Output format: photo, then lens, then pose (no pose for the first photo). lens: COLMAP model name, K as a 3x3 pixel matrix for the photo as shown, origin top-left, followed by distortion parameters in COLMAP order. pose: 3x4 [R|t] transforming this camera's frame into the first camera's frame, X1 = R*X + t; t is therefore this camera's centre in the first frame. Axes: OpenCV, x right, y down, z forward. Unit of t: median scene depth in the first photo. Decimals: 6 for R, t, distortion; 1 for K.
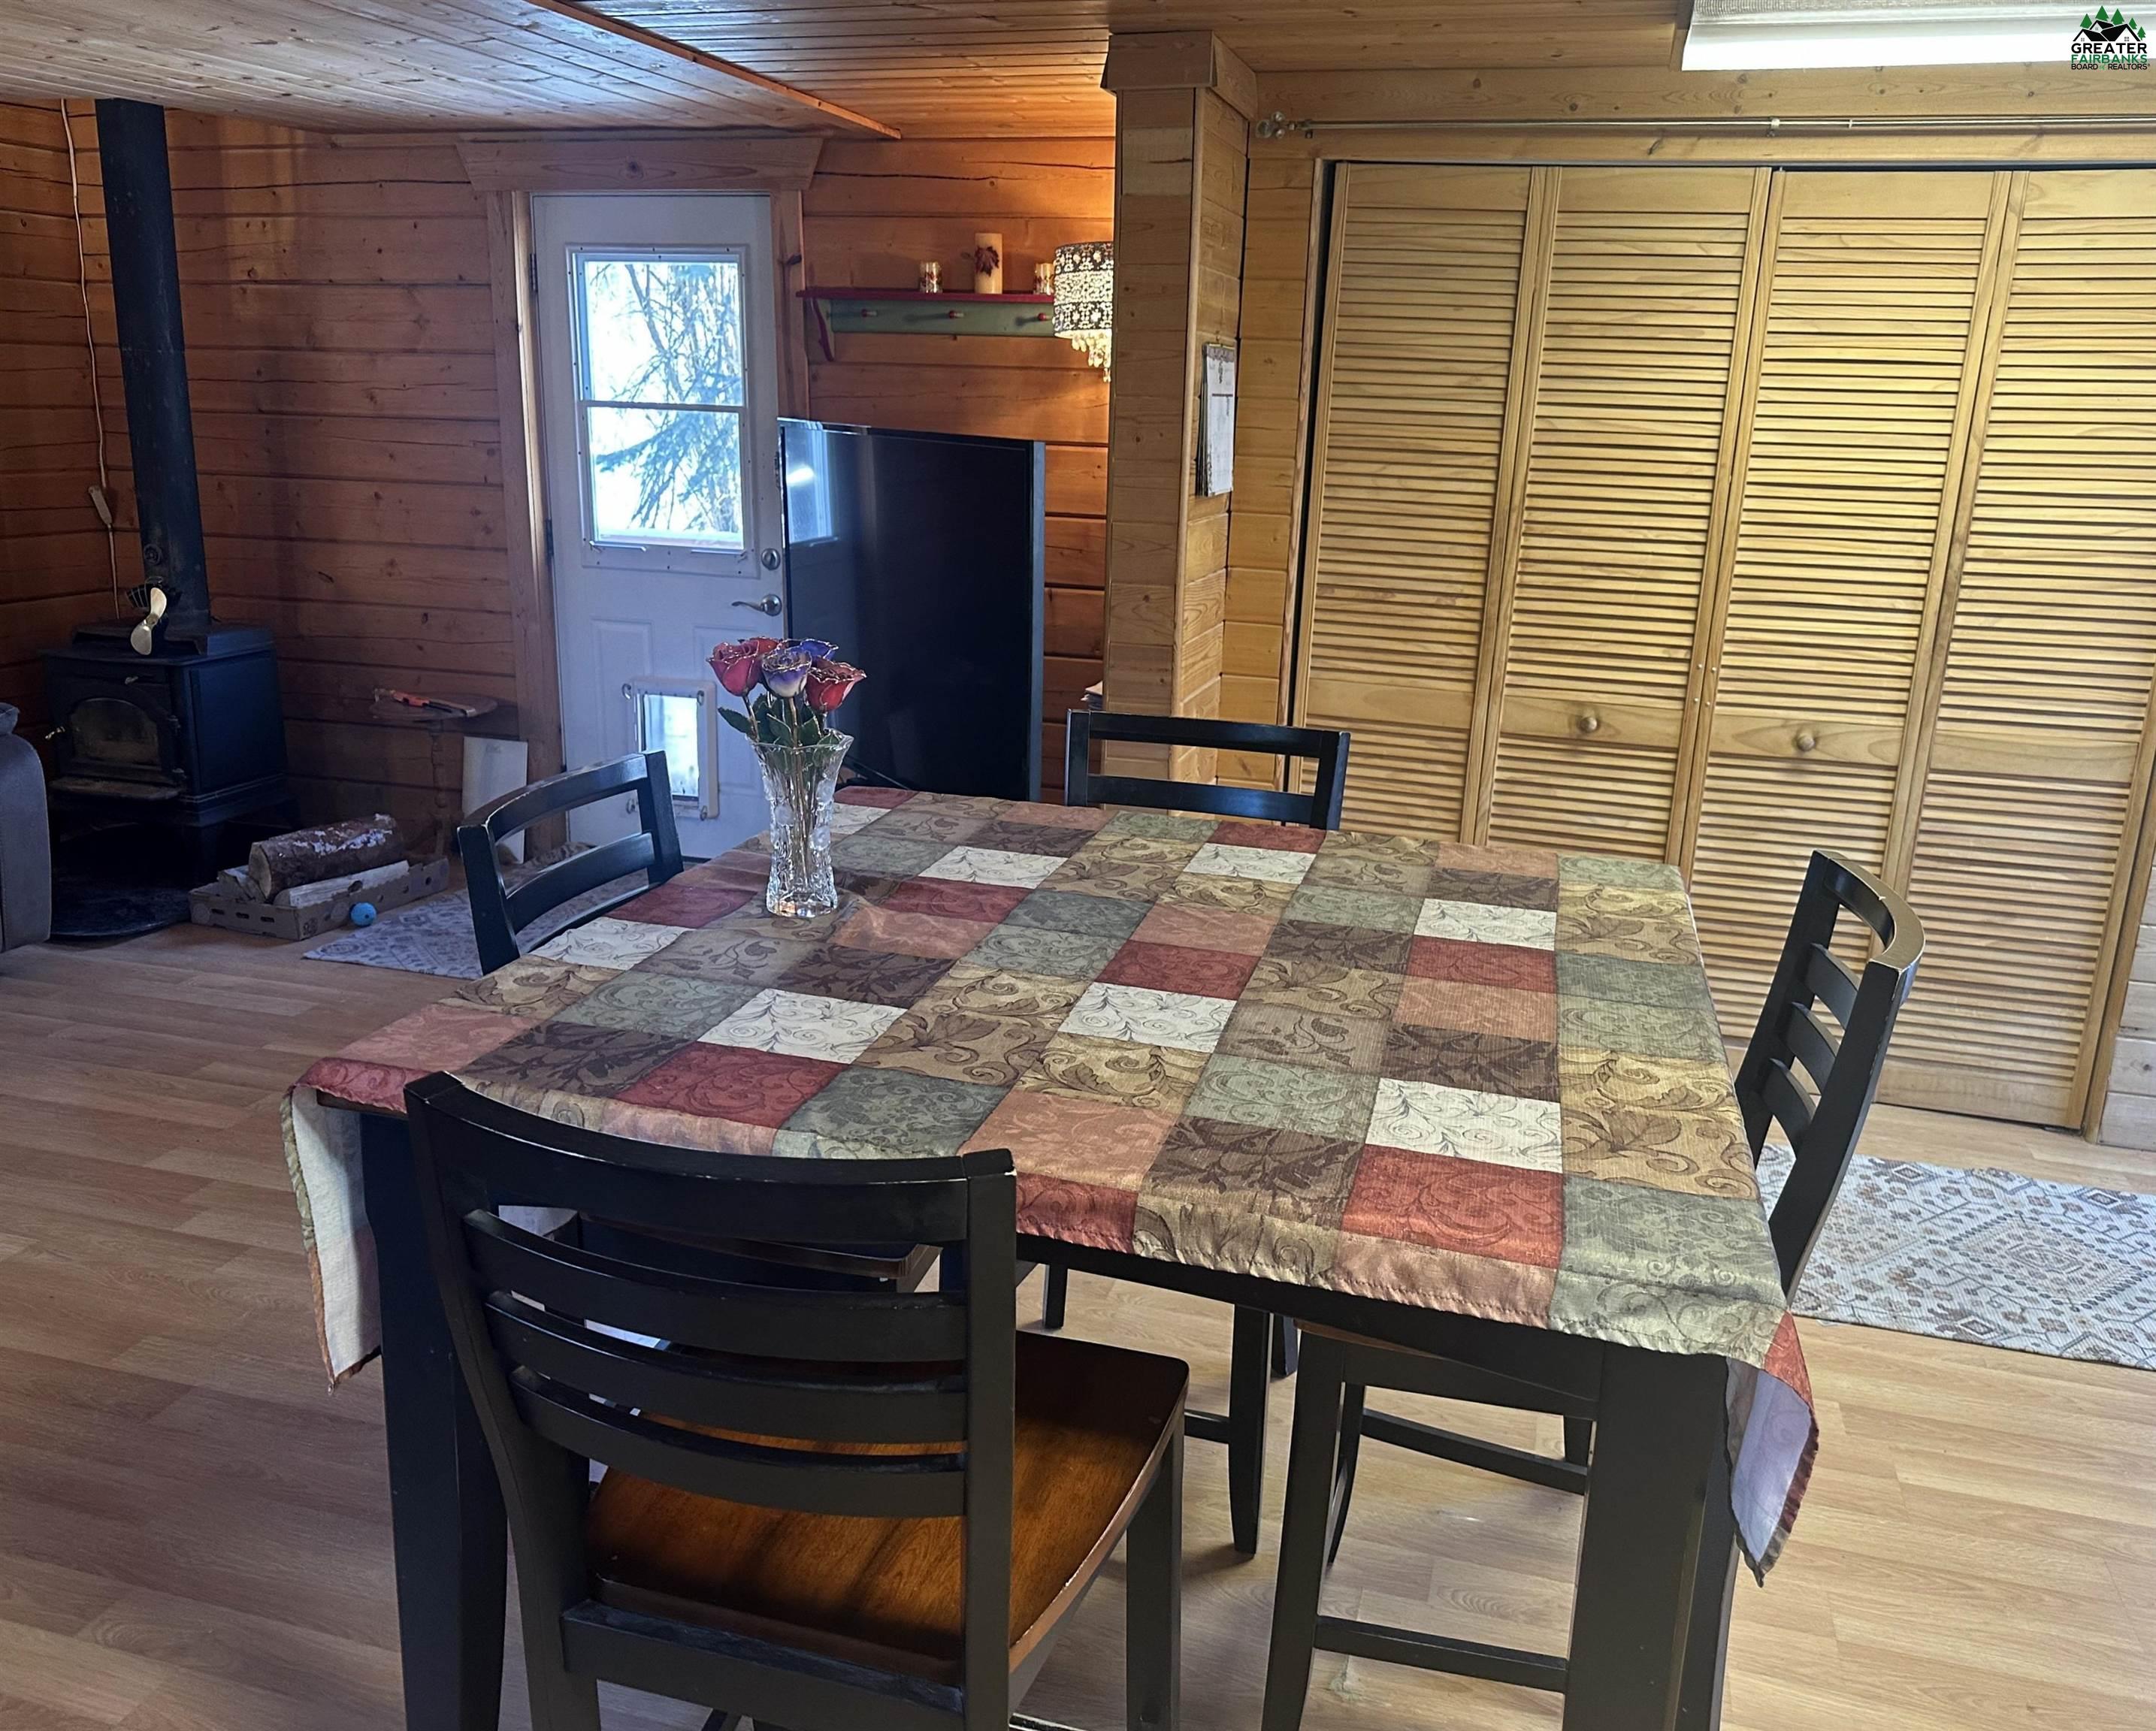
lens RADIAL K [[1723.8, 0, 1077.2], [0, 1723.8, 855.5], [0, 0, 1]] dist [0.121959, -0.224907]
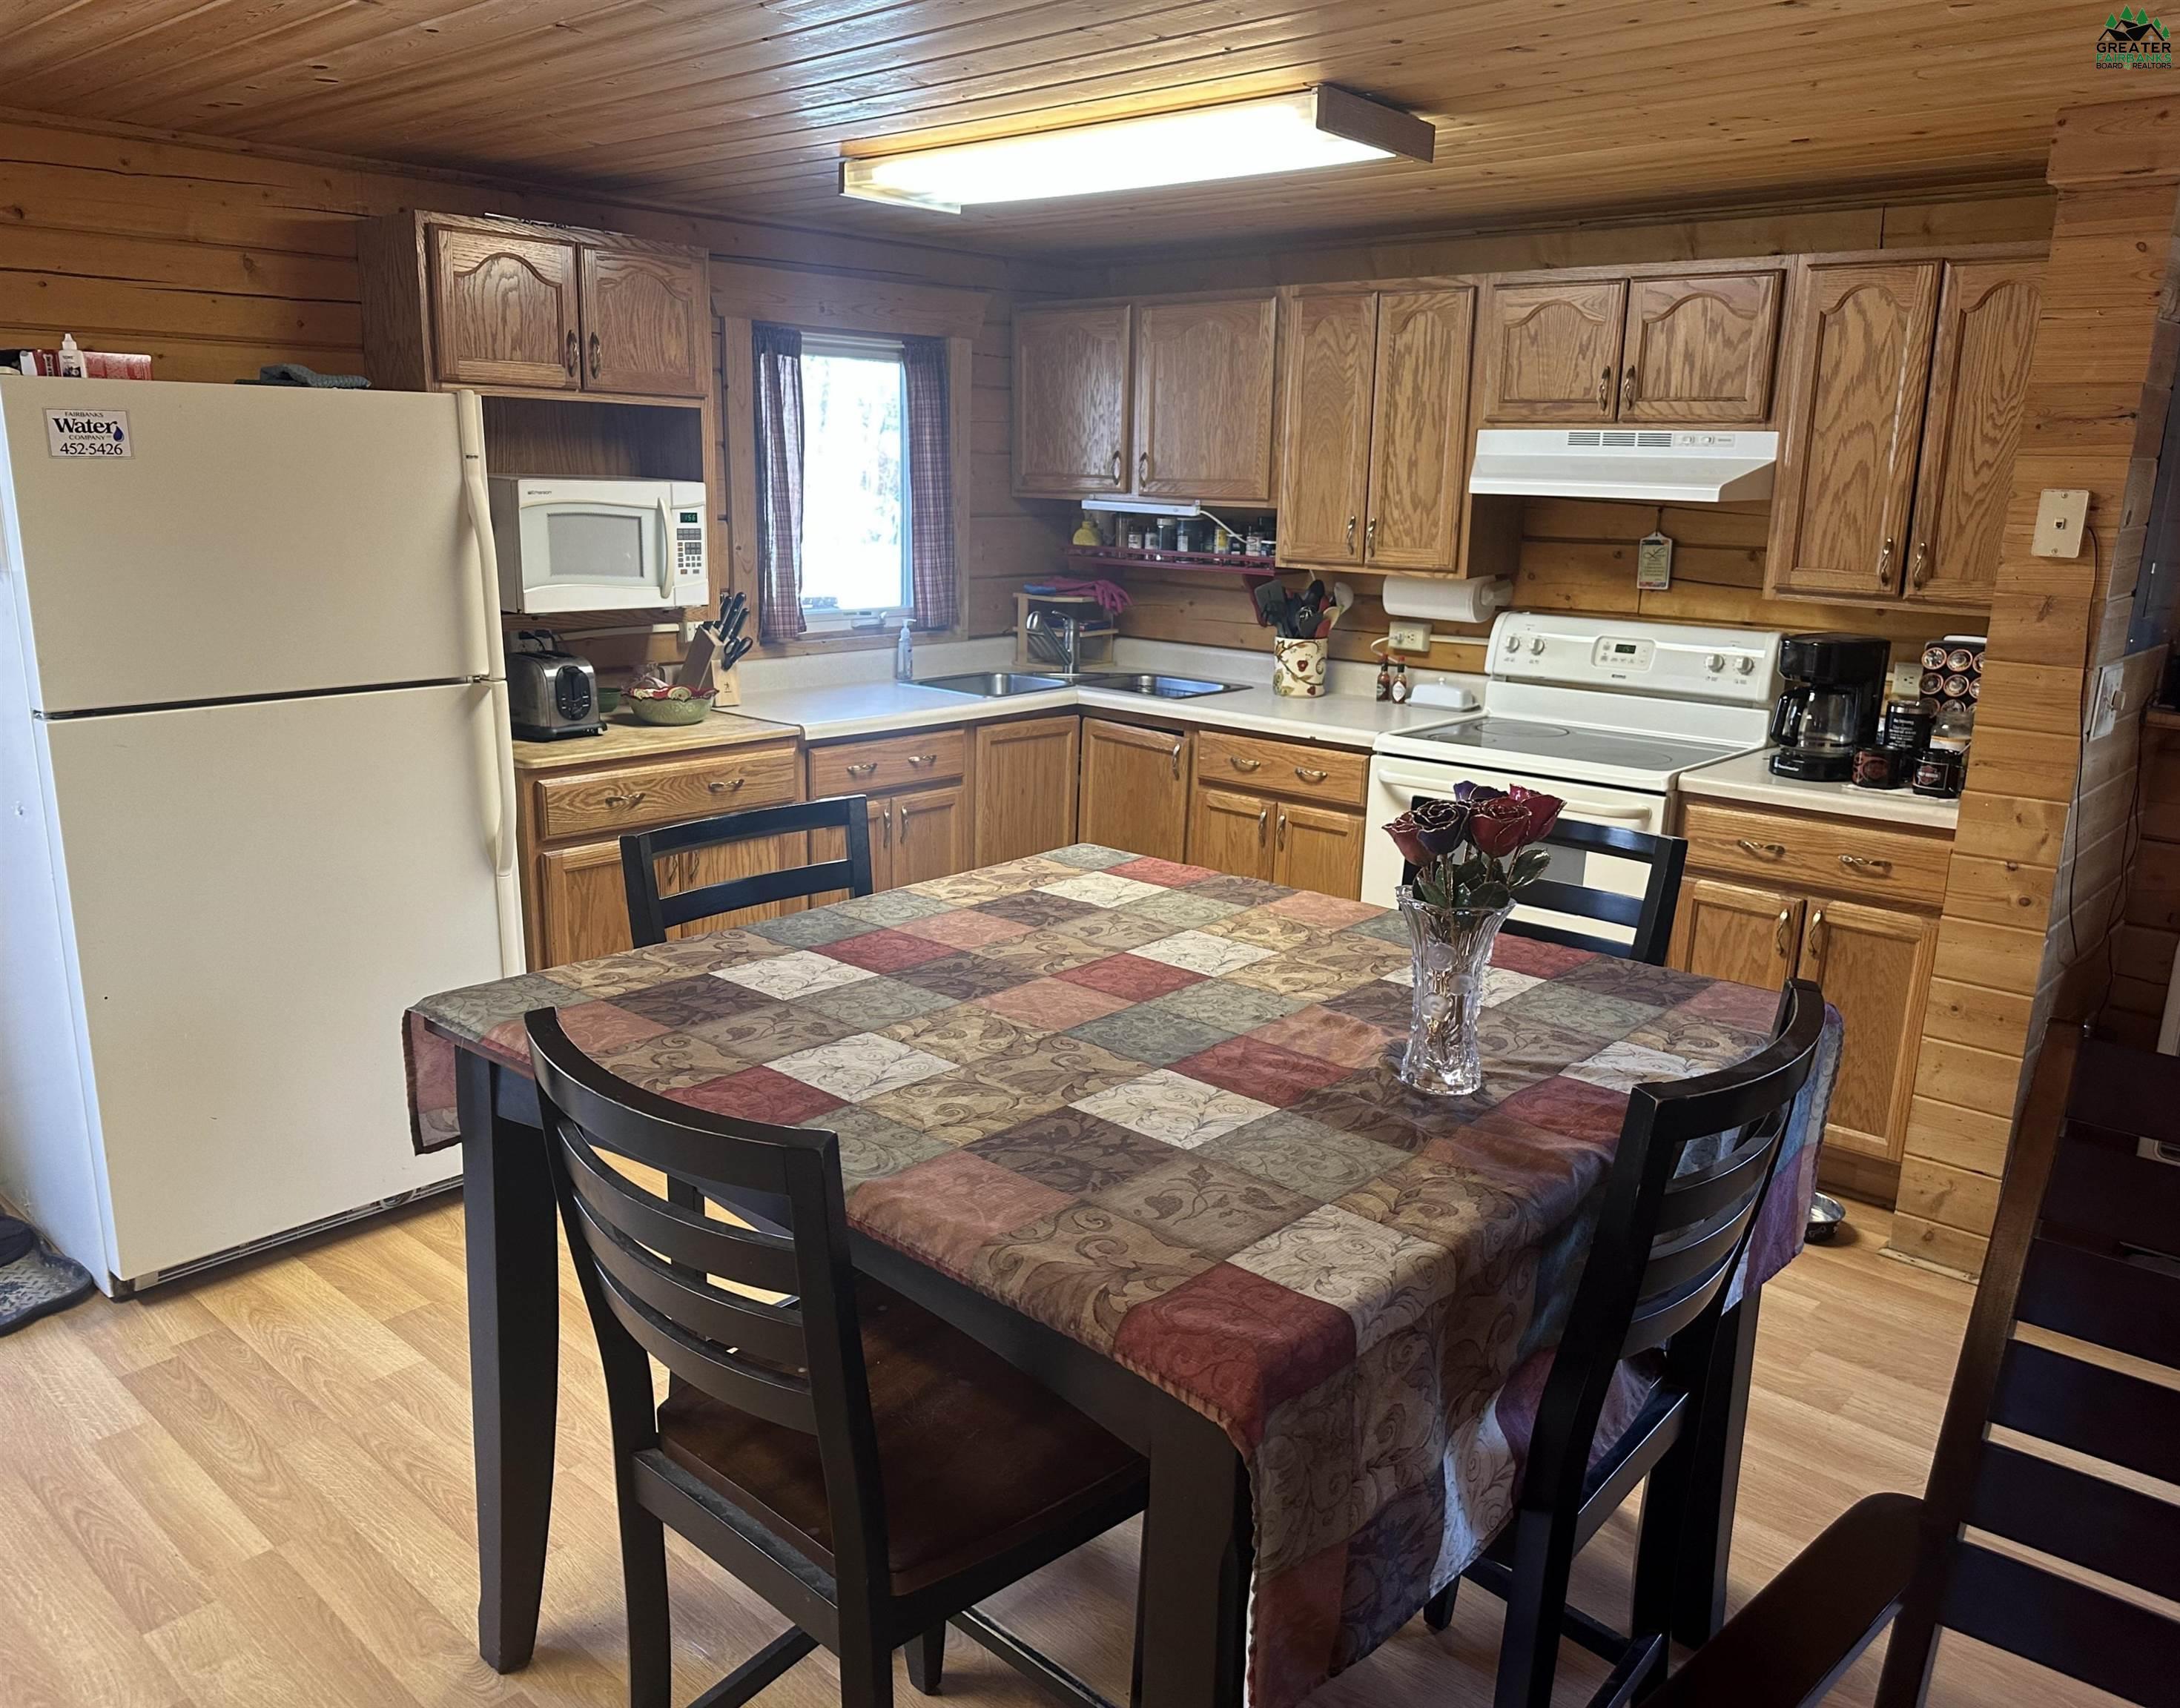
lens RADIAL K [[1629.5, 0, 1052.5], [0, 1629.5, 872.8], [0, 0, 1]] dist [0.034199, -0.044184]
pose [[-0.891651, -0.152774, 0.426167, -0.139336], [0.072776, 0.880730, 0.467993, -0.204034], [-0.446835, 0.448301, -0.774186, 0.723502]]
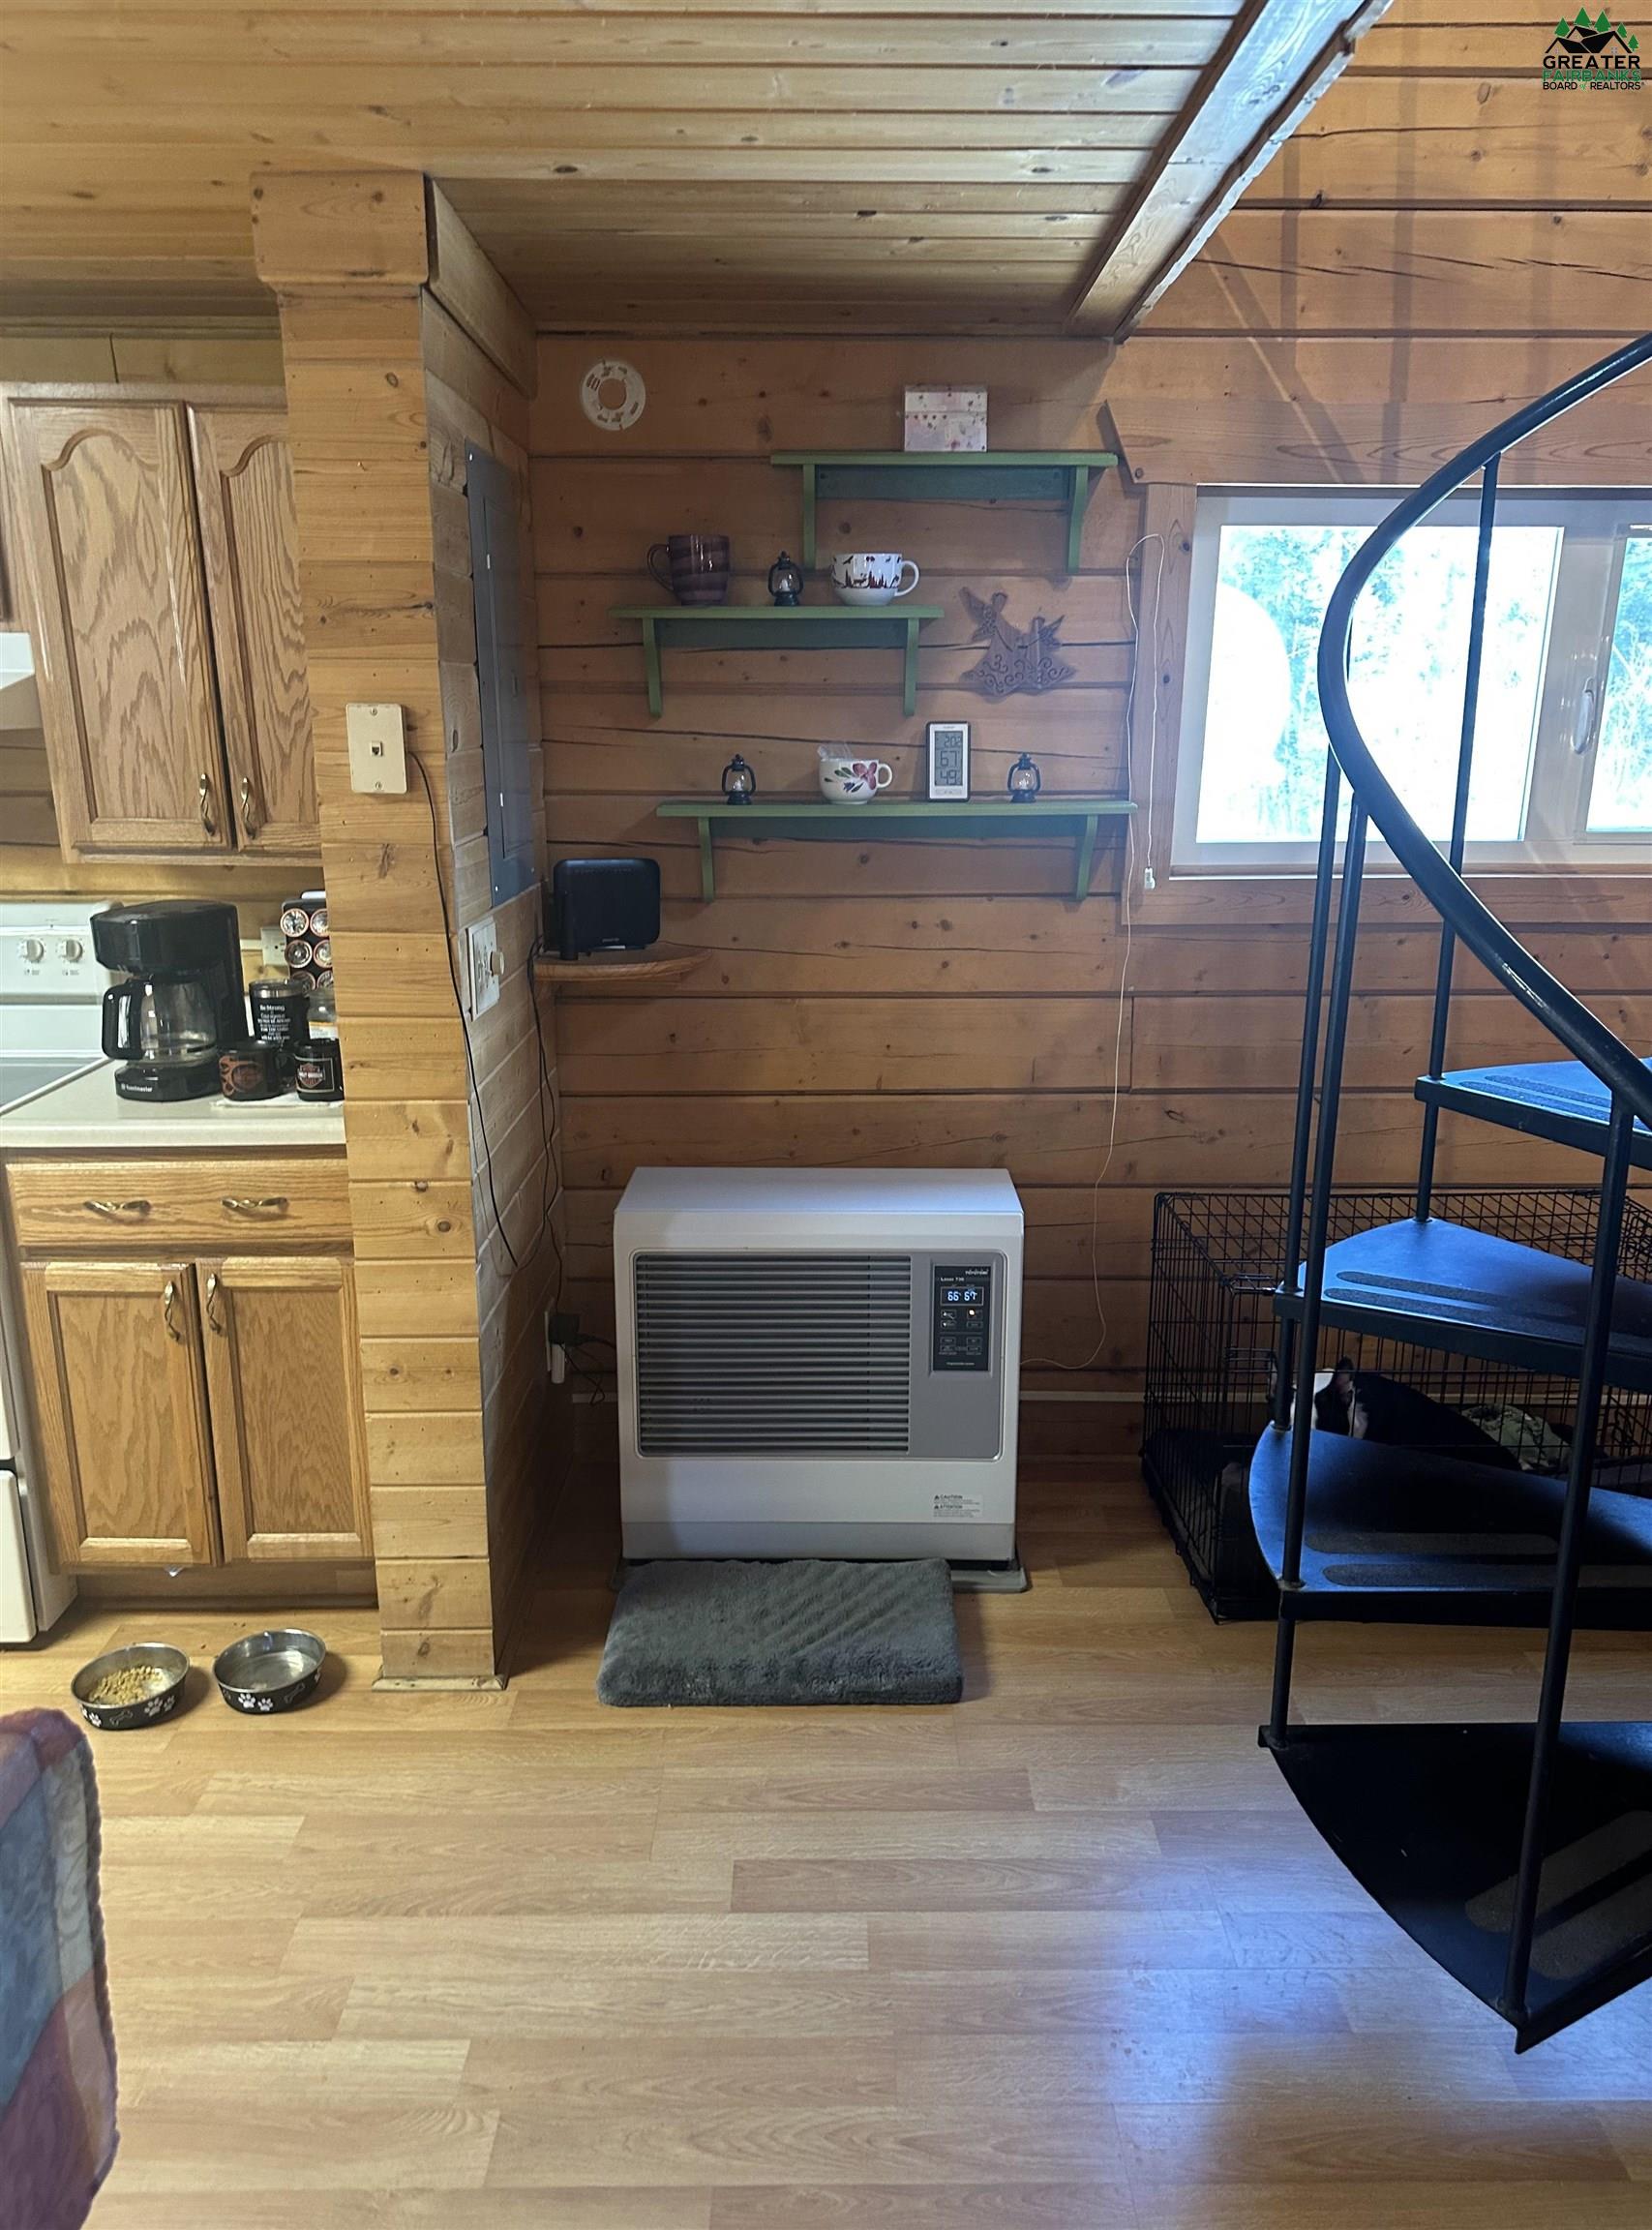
lens RADIAL K [[1555.3, 0, 824.7], [0, 1555.3, 1115.3], [0, 0, 1]] dist [0.147937, -0.260596]
pose [[-0.958746, 0.043924, -0.280849, -0.185779], [-0.097464, 0.877309, 0.469925, -0.136944], [0.267033, 0.477912, -0.836836, 0.482119]]
